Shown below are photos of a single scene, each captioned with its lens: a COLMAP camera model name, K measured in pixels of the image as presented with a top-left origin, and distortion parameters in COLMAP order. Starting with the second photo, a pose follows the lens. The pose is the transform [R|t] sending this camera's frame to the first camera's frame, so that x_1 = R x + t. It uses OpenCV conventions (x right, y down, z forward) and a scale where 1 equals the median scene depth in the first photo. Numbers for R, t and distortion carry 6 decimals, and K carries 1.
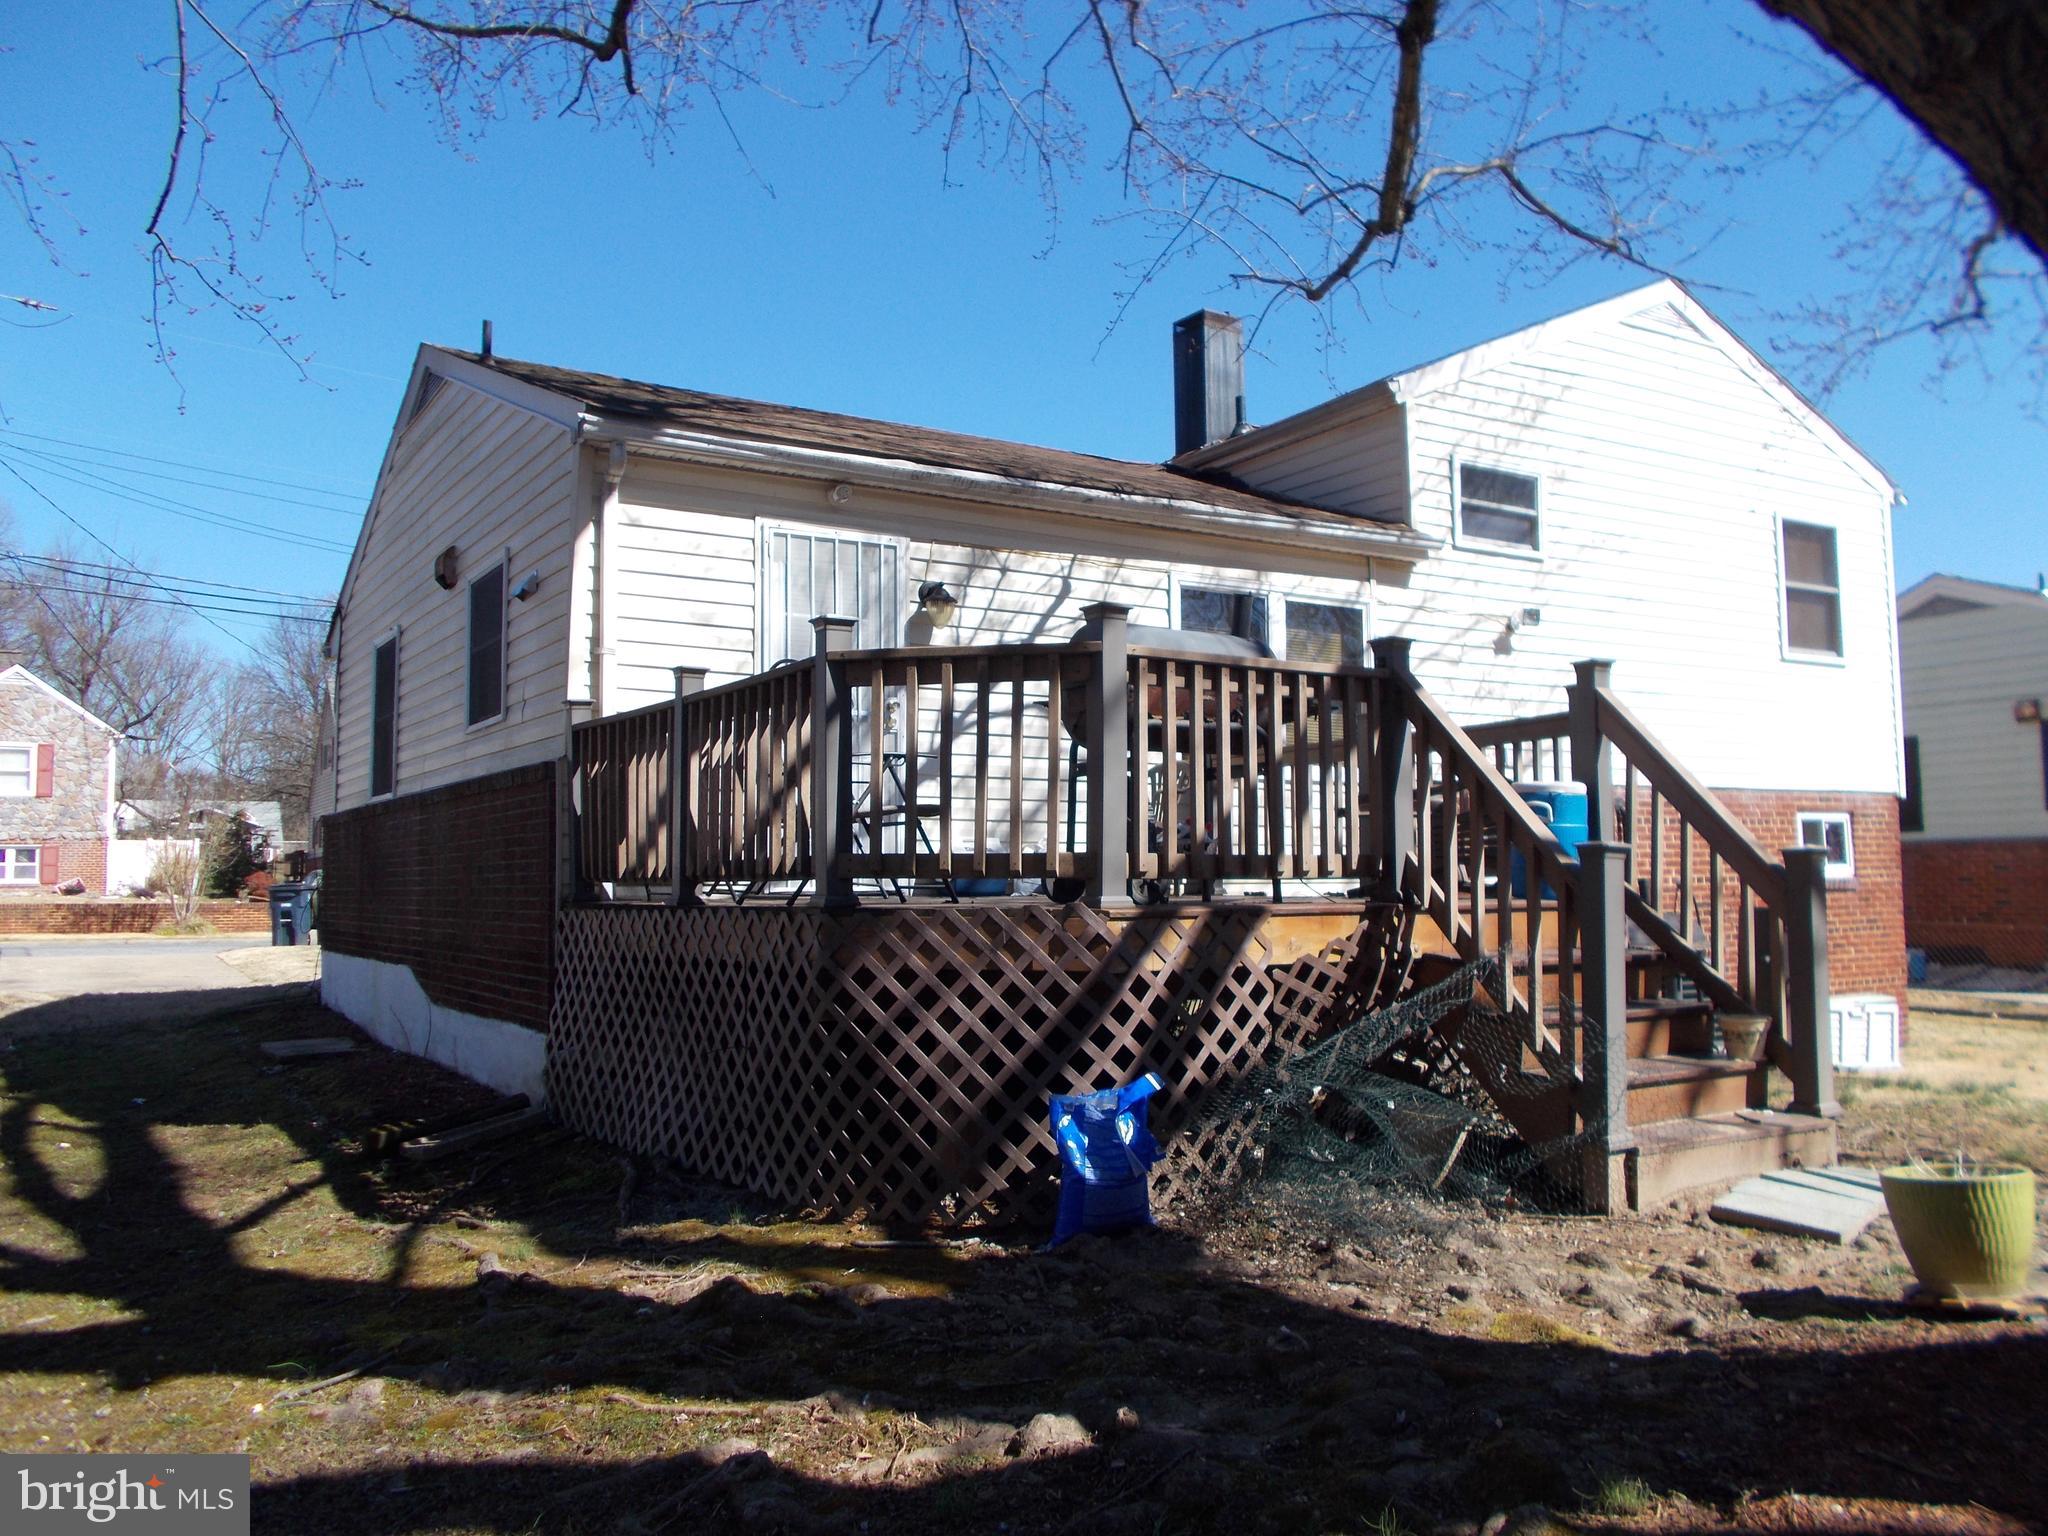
lens RADIAL K [[1571.5, 0, 1021.4], [0, 1571.5, 767.8], [0, 0, 1]] dist [0.015933, -0.019299]
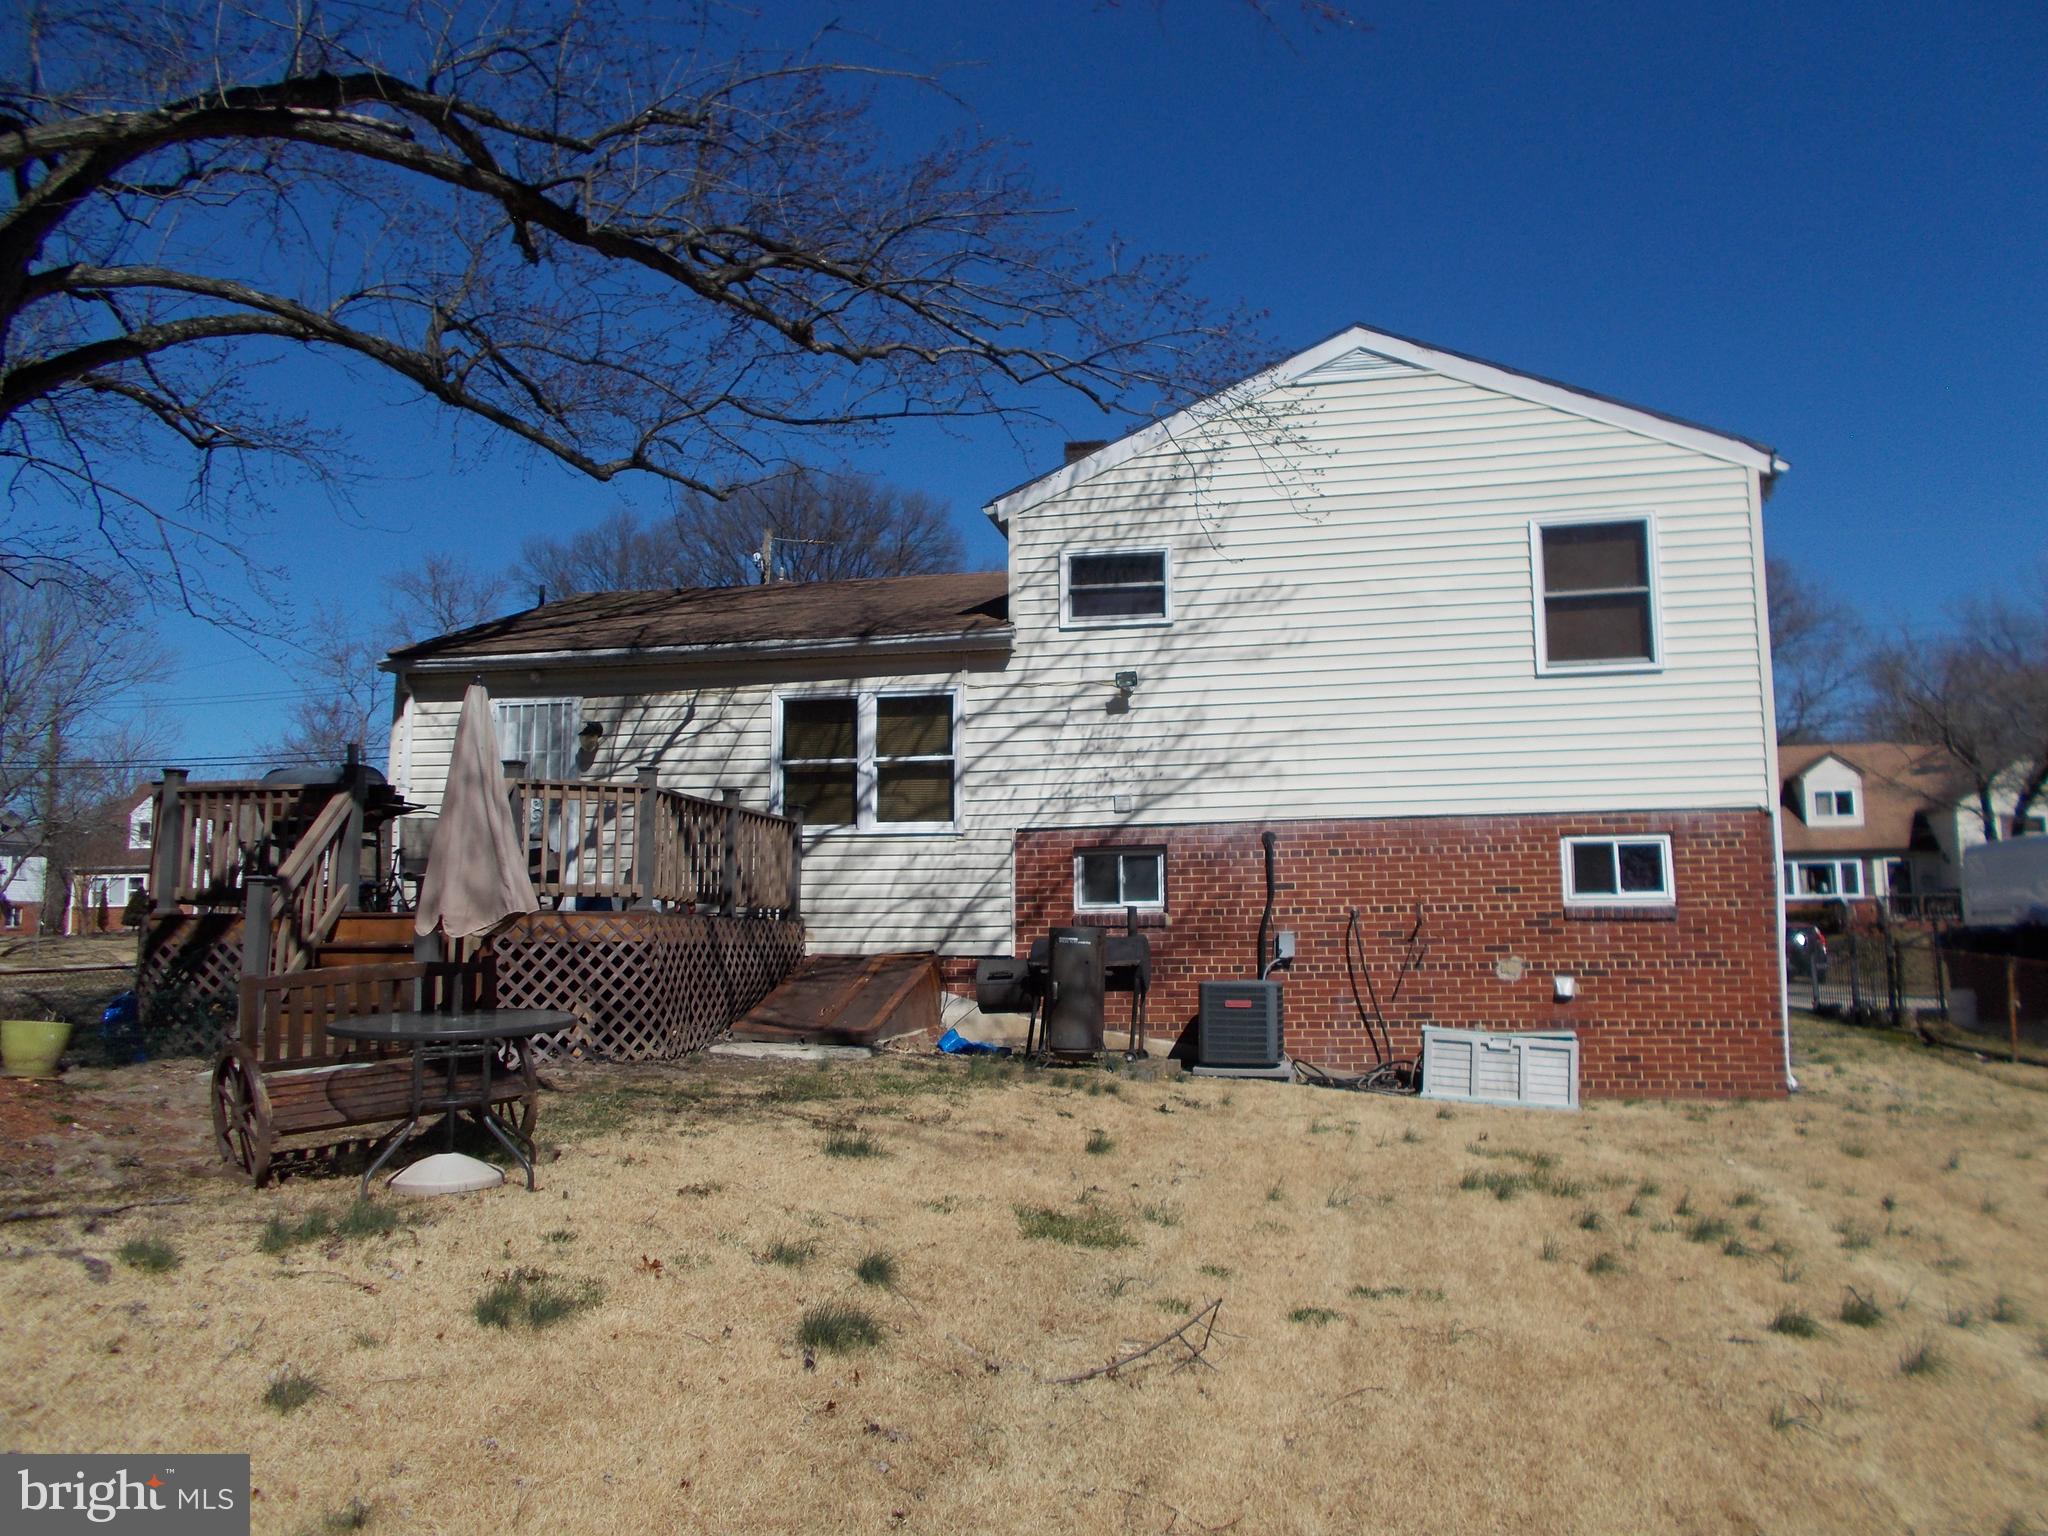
lens RADIAL K [[1571.5, 0, 1015.8], [0, 1571.5, 767.8], [0, 0, 1]] dist [0.015933, -0.019299]
pose [[0.729302, -0.078612, -0.679661, 1.037096], [0.047293, 0.996793, -0.064545, 0.038152], [0.682556, 0.014930, 0.730681, 0.111847]]
